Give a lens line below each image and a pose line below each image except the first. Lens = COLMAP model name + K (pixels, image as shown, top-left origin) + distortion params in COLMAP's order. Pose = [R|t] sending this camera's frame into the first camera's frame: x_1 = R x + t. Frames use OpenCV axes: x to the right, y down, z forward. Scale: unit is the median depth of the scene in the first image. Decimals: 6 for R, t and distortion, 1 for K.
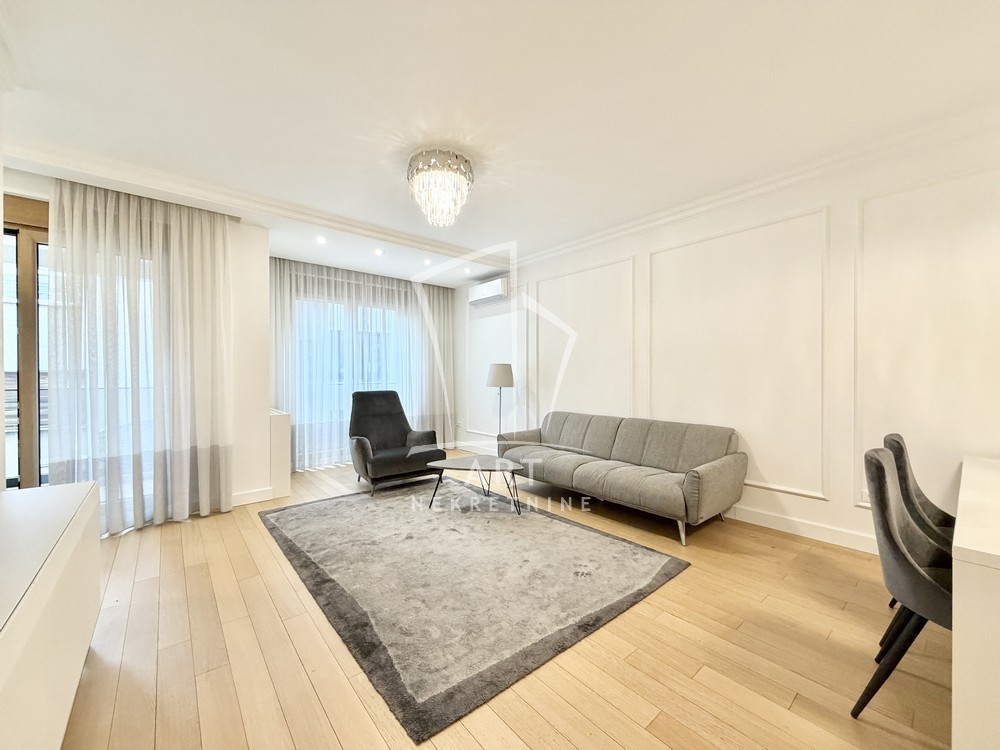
lens RADIAL K [[398.4, 0, 496.9], [0, 398.4, 376.1], [0, 0, 1]] dist [-0.001392, 0.000149]
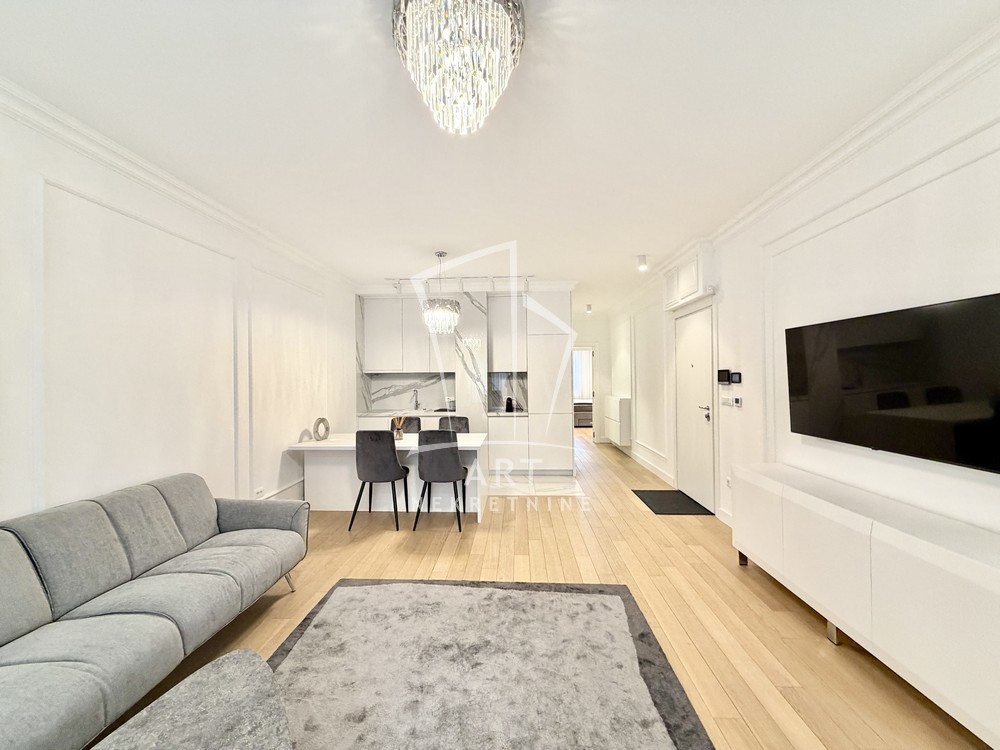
lens RADIAL K [[398.4, 0, 496.9], [0, 398.4, 376.1], [0, 0, 1]] dist [-0.001392, 0.000149]
pose [[-0.729316, 0.014769, 0.684017, -0.846538], [0.018730, 0.999823, -0.001617, -0.106657], [-0.683920, 0.011632, -0.729464, 2.214626]]
